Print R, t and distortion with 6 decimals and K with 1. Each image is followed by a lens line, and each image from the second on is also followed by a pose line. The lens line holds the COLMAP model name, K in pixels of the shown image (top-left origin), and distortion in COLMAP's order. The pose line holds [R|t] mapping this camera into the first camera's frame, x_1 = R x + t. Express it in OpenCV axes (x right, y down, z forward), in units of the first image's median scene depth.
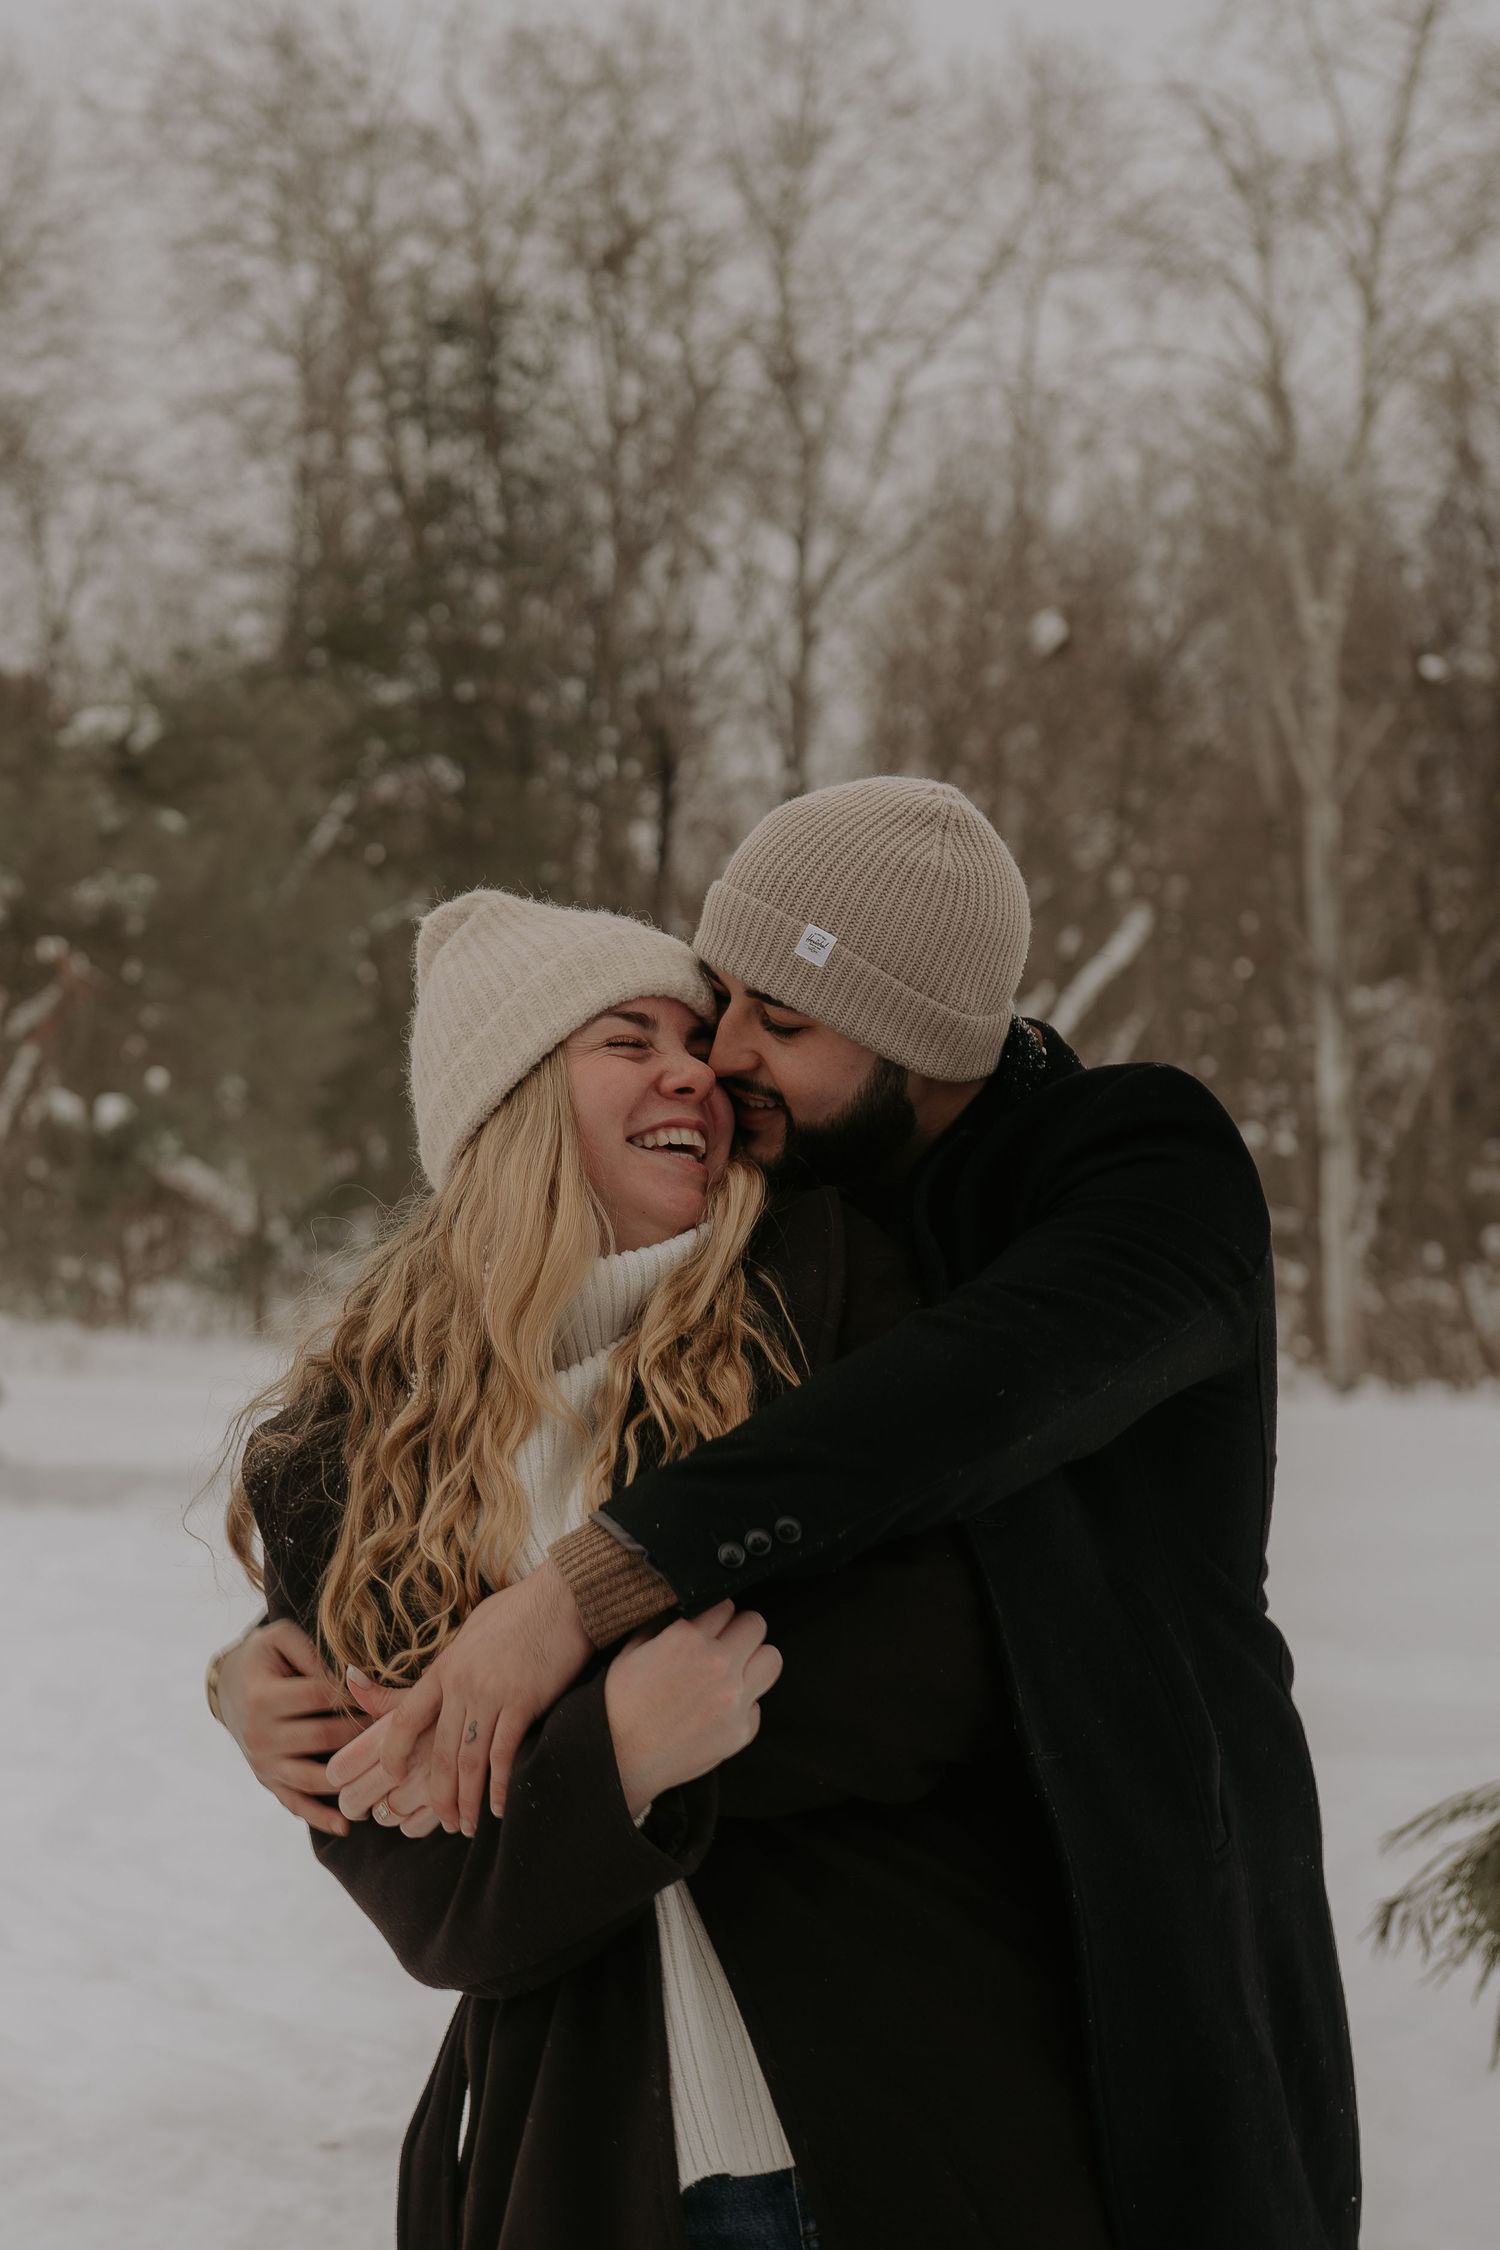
lens RADIAL K [[3984.8, 0, 757.5], [0, 3984.8, 1129.0], [0, 0, 1]] dist [0.106210, 0.000000]
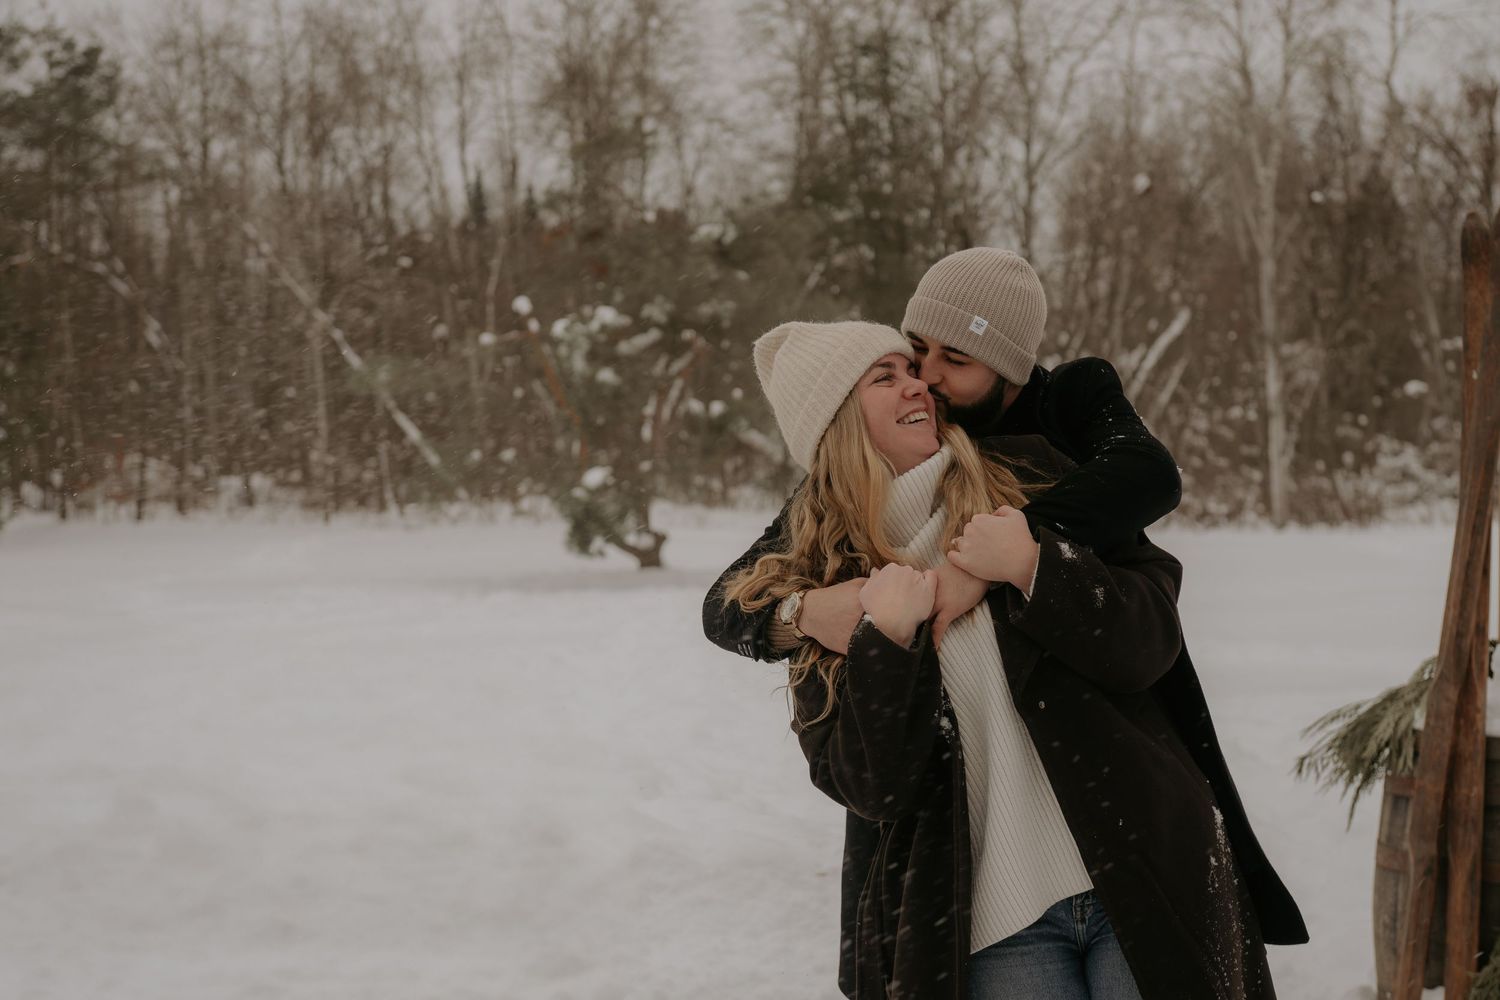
lens RADIAL K [[2656.5, 0, 746.0], [0, 2656.5, 500.5], [0, 0, 1]] dist [0.106210, 0.000000]
pose [[0.999893, -0.013583, 0.005472, -0.154114], [0.013446, 0.999615, 0.024265, 0.010863], [-0.005799, -0.024189, 0.999691, -0.464063]]
